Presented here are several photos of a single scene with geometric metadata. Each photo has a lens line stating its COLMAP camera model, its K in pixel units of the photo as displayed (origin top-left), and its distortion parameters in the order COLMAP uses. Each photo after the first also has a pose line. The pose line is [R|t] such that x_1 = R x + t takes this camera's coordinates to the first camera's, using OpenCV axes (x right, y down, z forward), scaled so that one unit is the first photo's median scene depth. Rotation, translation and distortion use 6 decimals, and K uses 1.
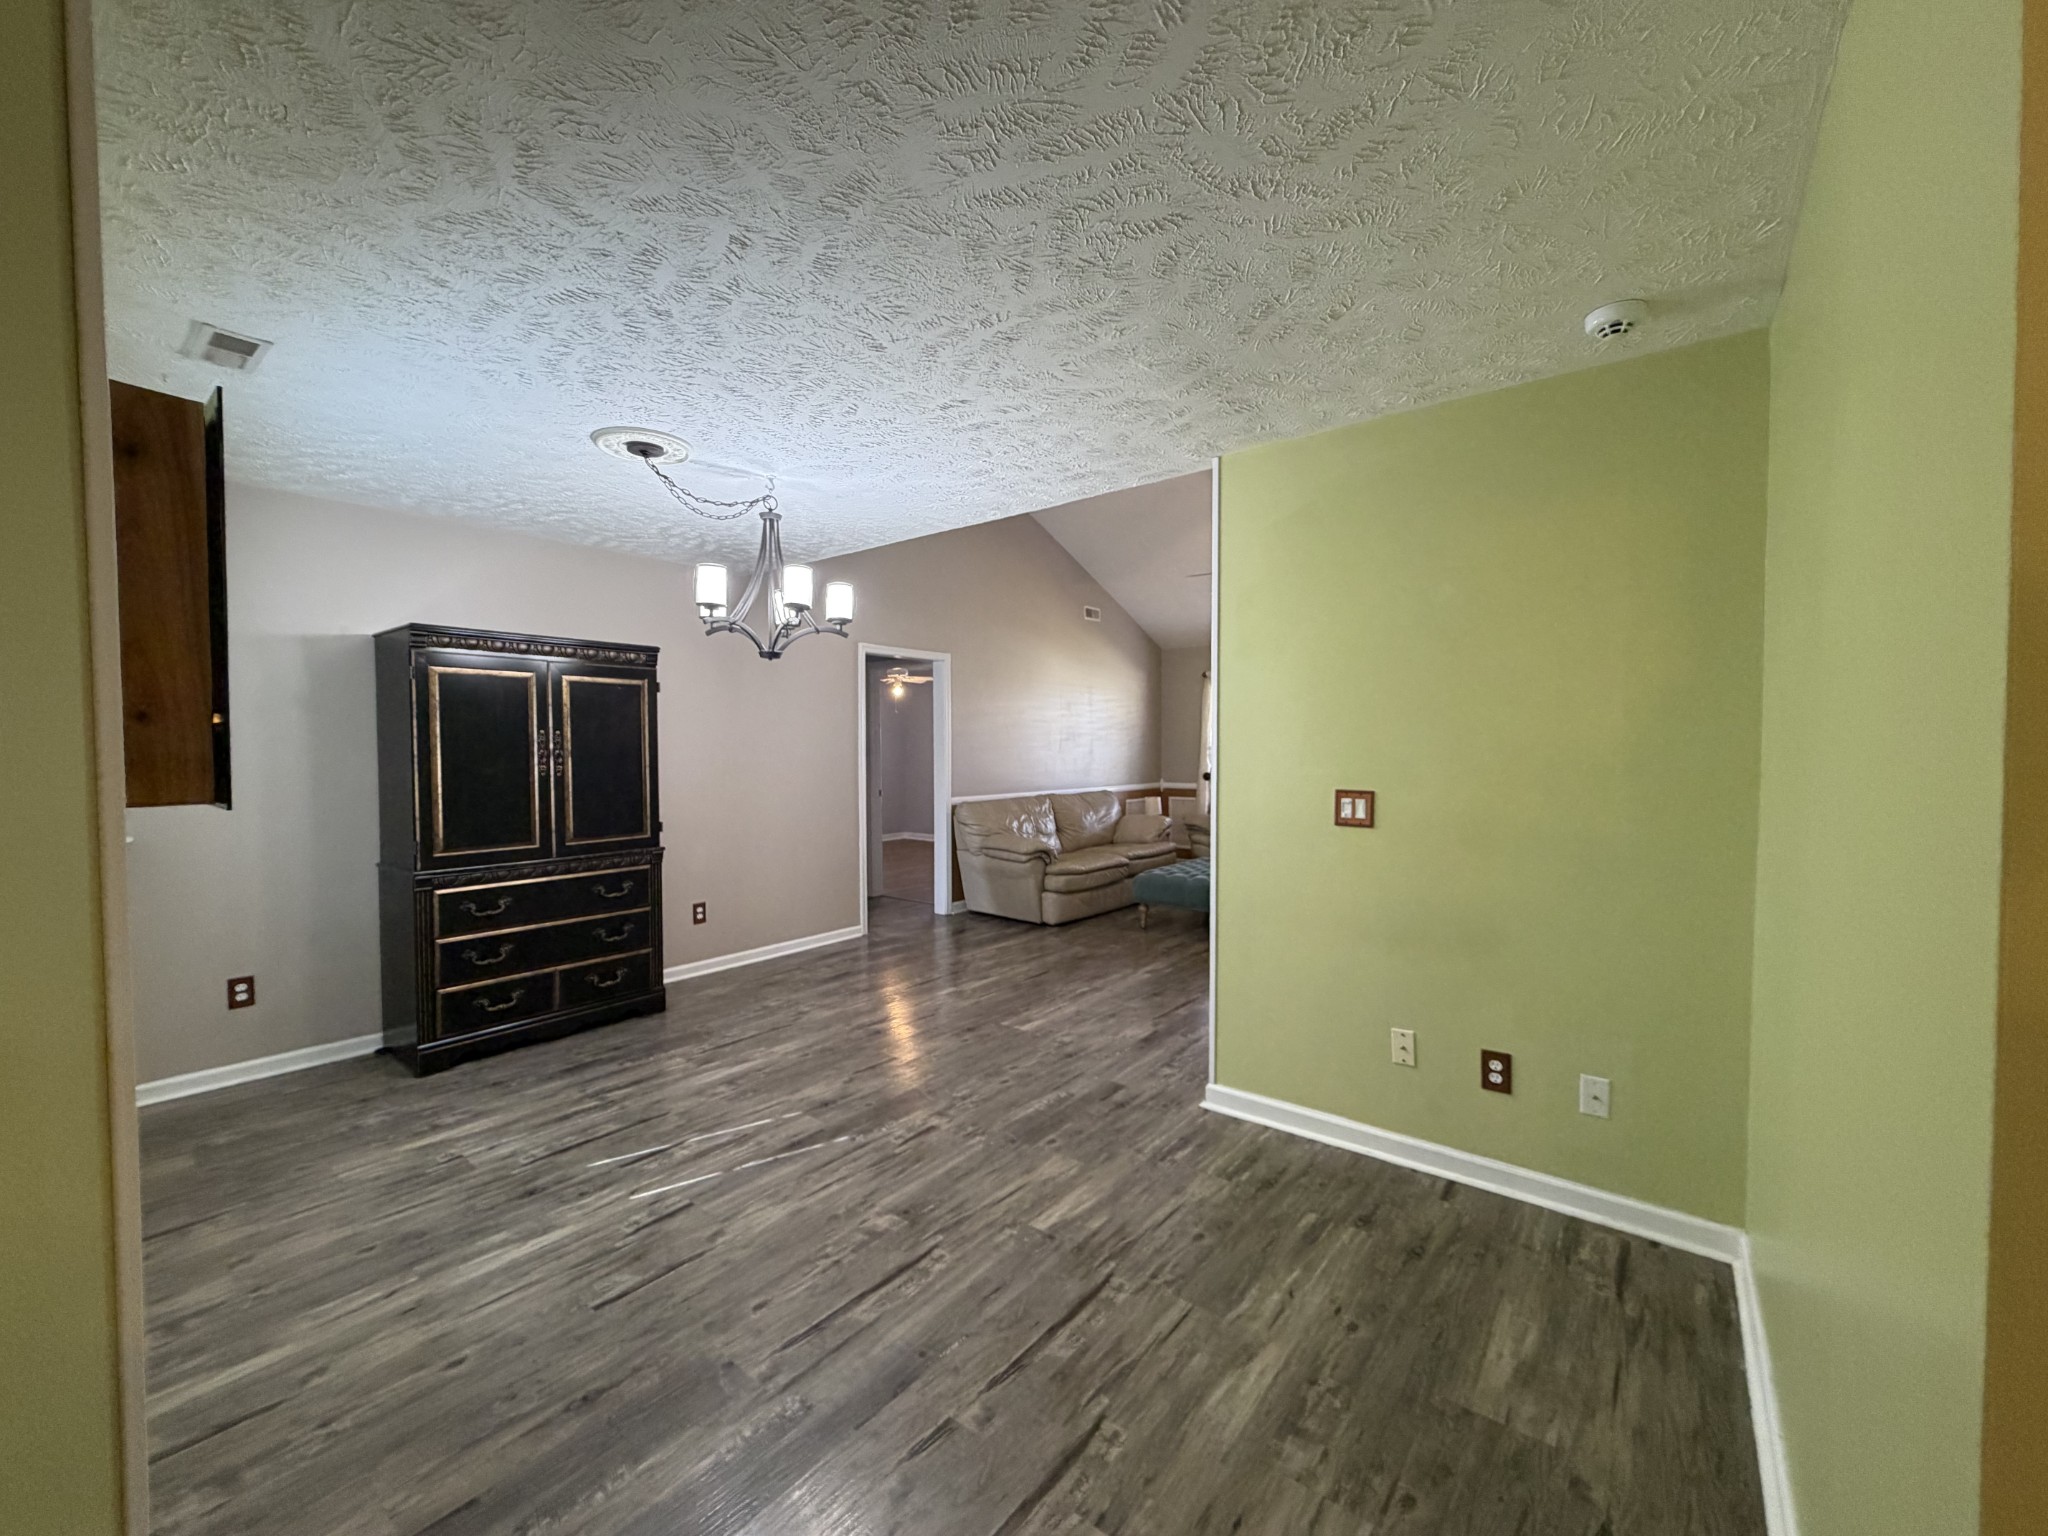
lens RADIAL K [[815.0, 0, 1016.0], [0, 815.0, 767.9], [0, 0, 1]] dist [-0.000644, -0.000182]
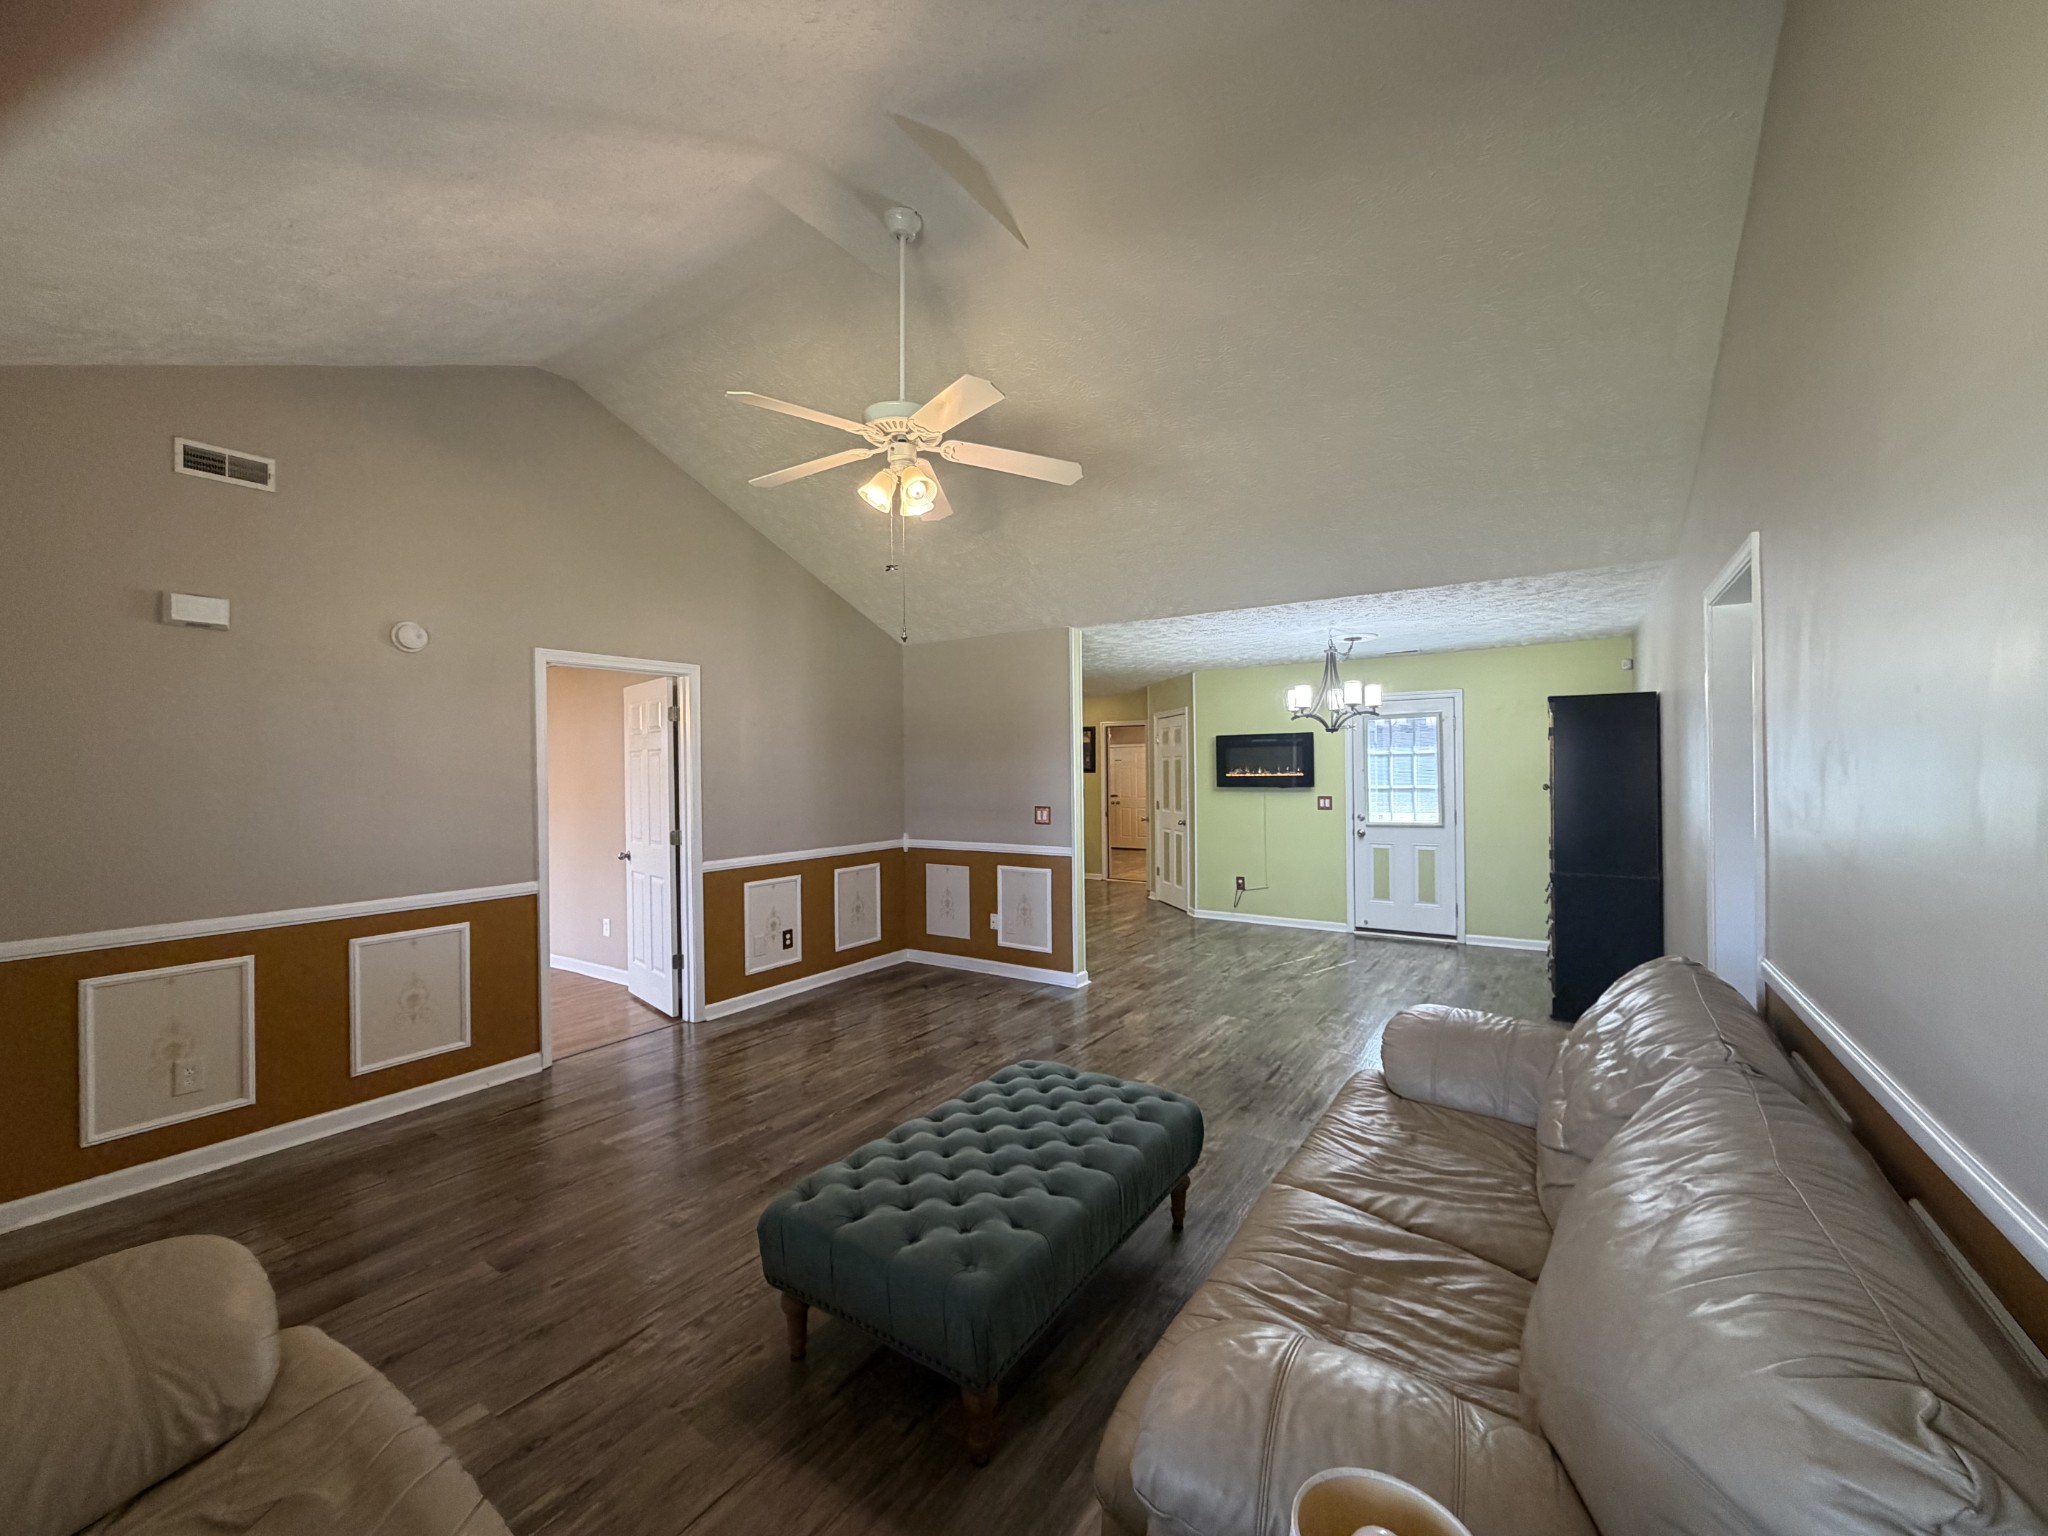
lens RADIAL K [[815.0, 0, 1016.0], [0, 815.0, 767.9], [0, 0, 1]] dist [-0.000644, -0.000182]
pose [[-0.996096, 0.014290, -0.087109, 0.421127], [0.012243, 0.999637, 0.023996, -0.087605], [0.087420, 0.022836, -0.995910, 2.153490]]
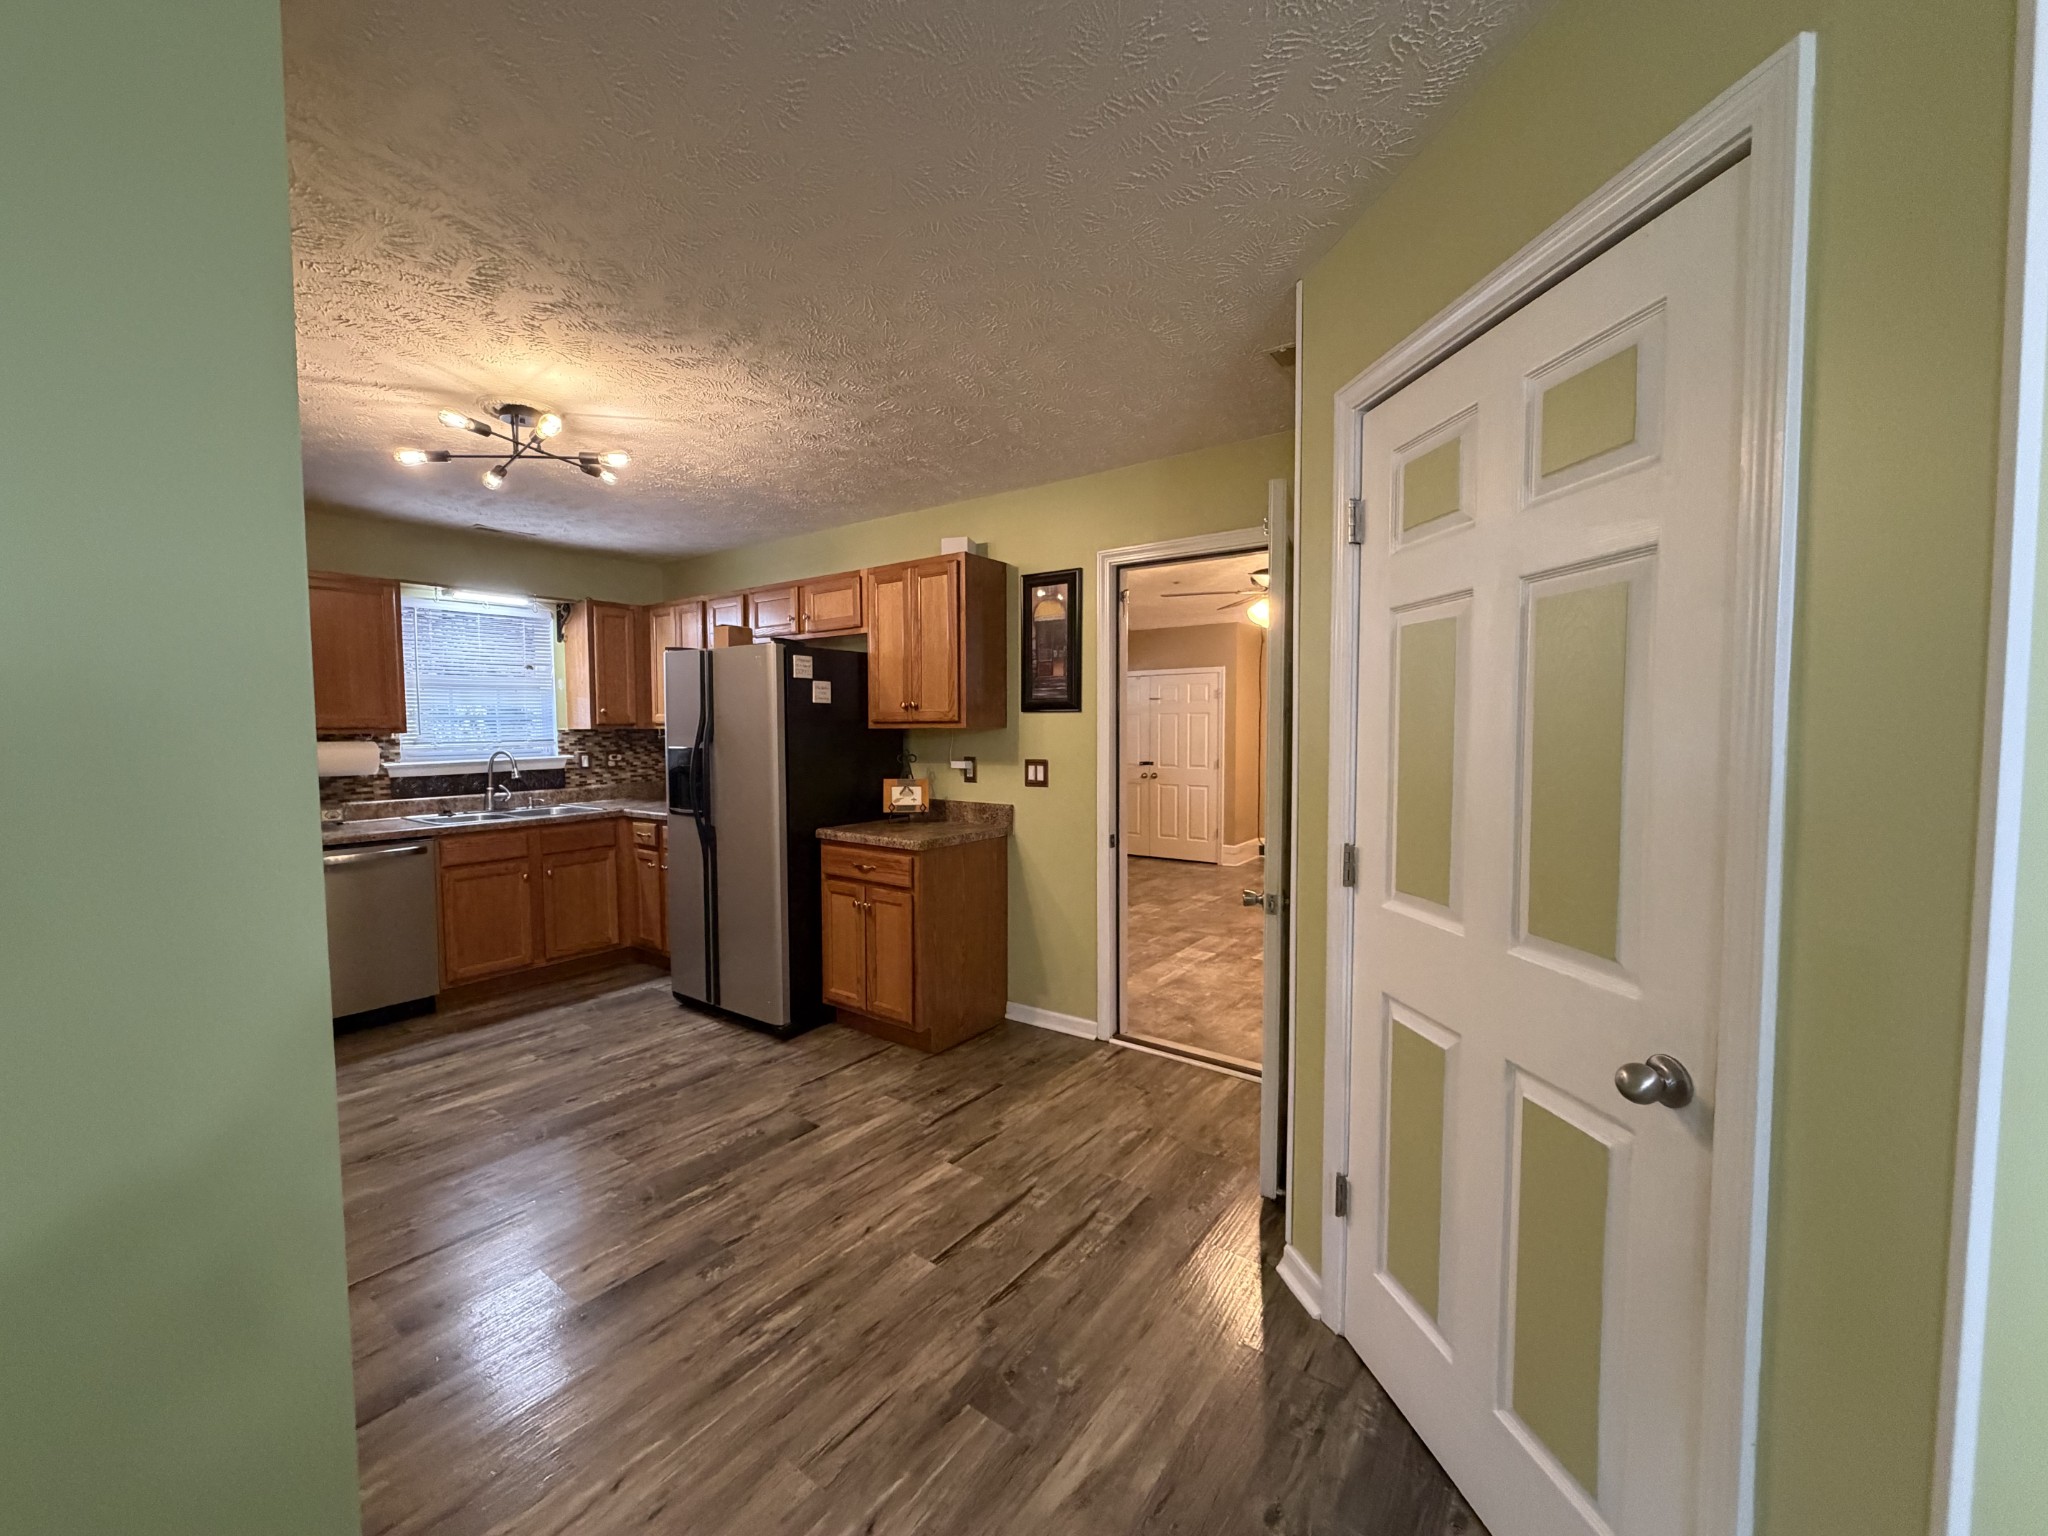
lens RADIAL K [[815.0, 0, 1016.0], [0, 815.0, 767.9], [0, 0, 1]] dist [-0.000644, -0.000182]
pose [[-0.999209, 0.009283, -0.038656, 0.025432], [0.006066, 0.996572, 0.082513, -0.011128], [0.039289, 0.082213, -0.995840, 0.348021]]
